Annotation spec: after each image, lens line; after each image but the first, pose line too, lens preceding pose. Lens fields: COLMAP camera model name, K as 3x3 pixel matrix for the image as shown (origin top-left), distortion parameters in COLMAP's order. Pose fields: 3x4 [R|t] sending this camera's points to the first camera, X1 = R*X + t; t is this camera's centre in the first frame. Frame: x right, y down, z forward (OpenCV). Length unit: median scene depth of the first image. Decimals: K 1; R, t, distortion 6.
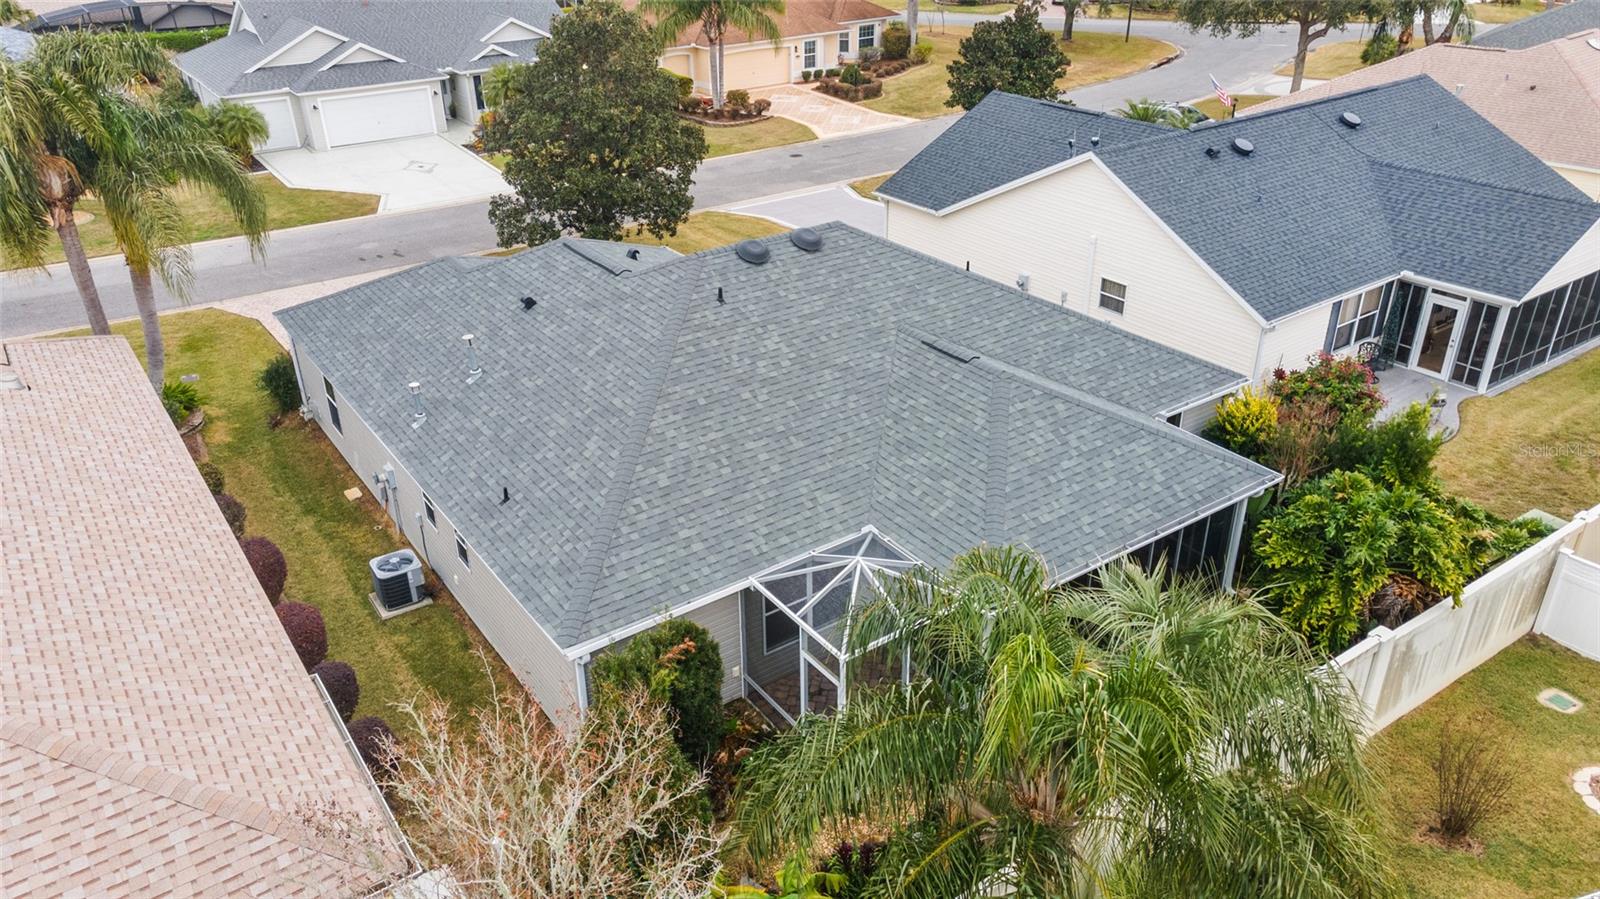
lens RADIAL K [[1155.6, 0, 789.8], [0, 1155.6, 454.9], [0, 0, 1]] dist [0.028305, 0.024944]
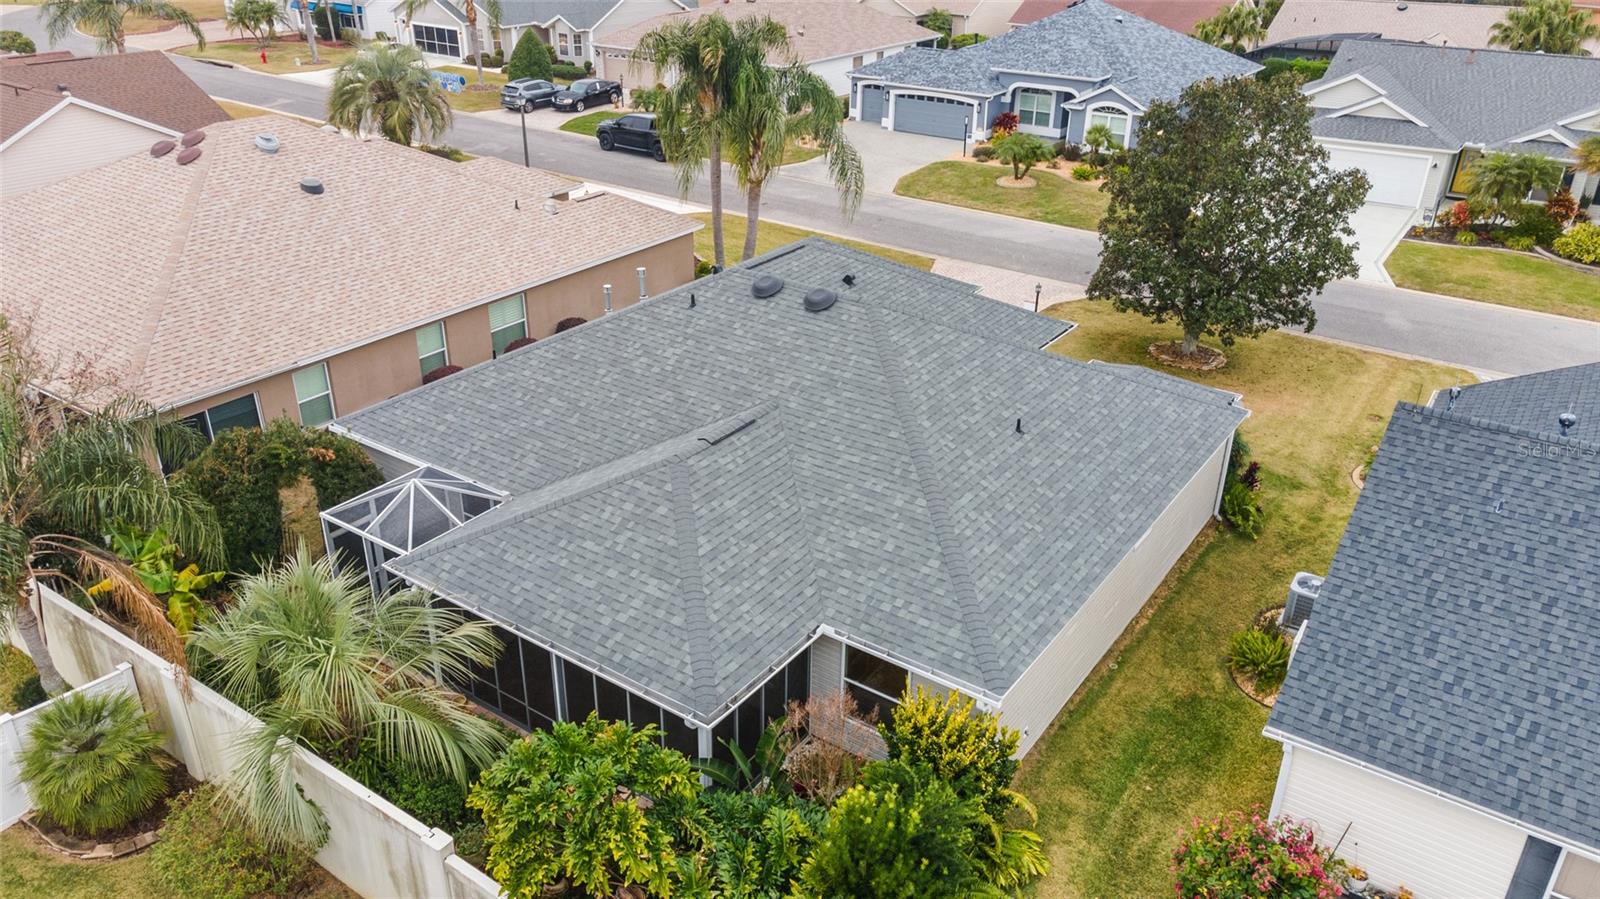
lens RADIAL K [[1155.6, 0, 795.0], [0, 1155.6, 447.2], [0, 0, 1]] dist [0.028305, 0.024944]
pose [[0.339580, 0.435746, -0.833553, 0.666728], [-0.458736, 0.850394, 0.257666, -0.243272], [0.821125, 0.294883, 0.488670, 0.402950]]
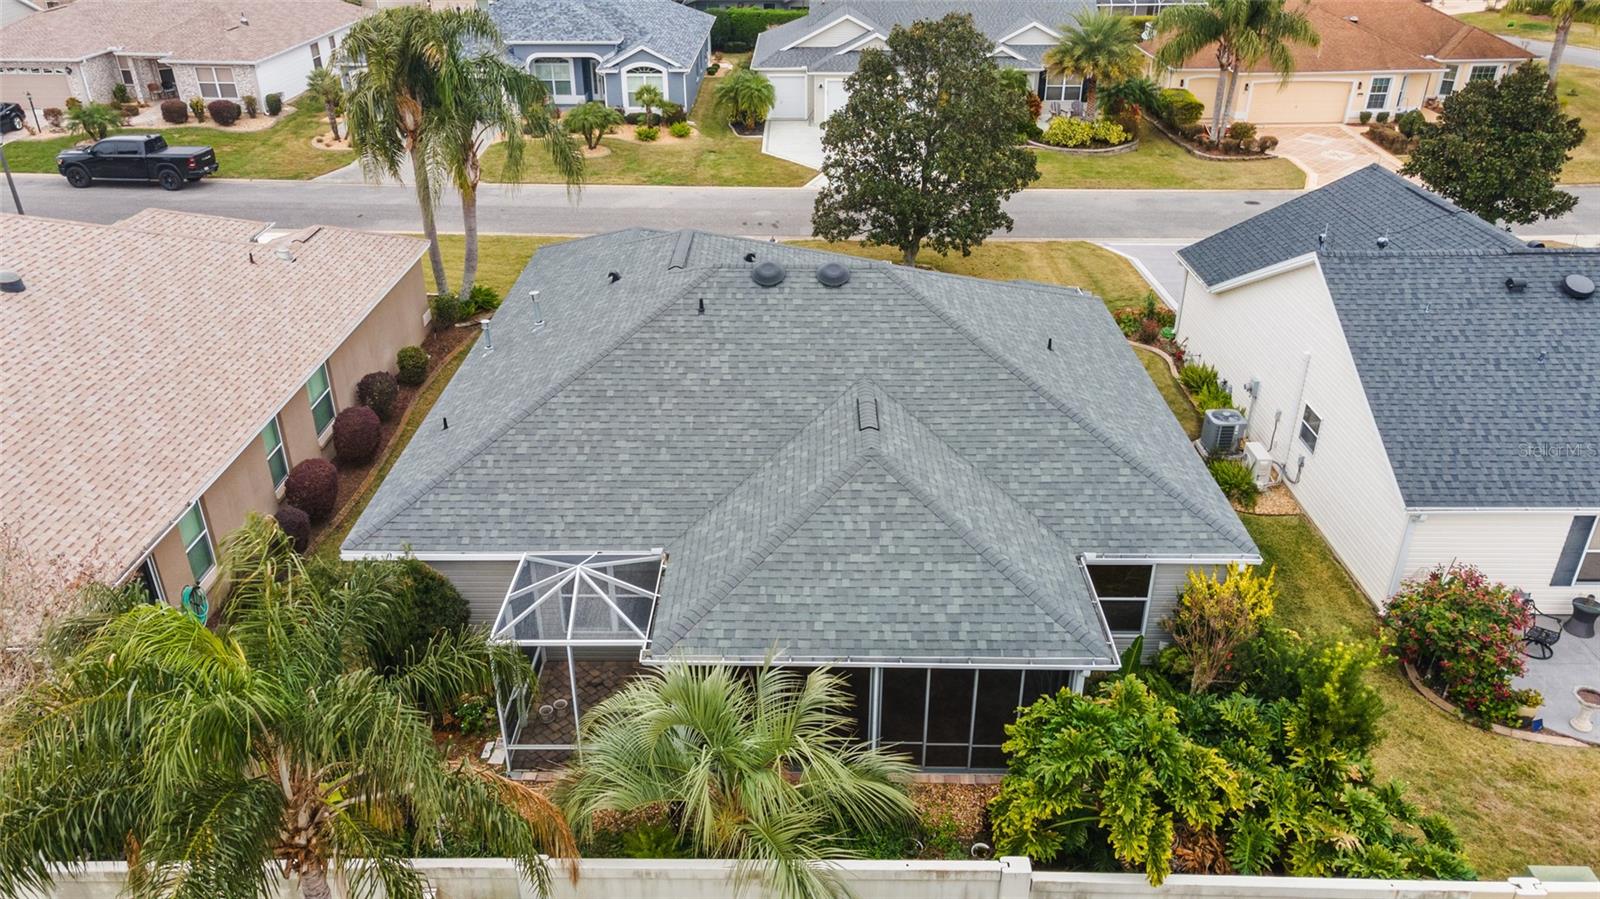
lens RADIAL K [[1155.6, 0, 792.2], [0, 1155.6, 446.3], [0, 0, 1]] dist [0.028305, 0.024944]
pose [[0.811342, 0.284279, -0.510793, 0.403848], [-0.283943, 0.955437, 0.080730, -0.086446], [0.510980, 0.079536, 0.855905, 0.105346]]
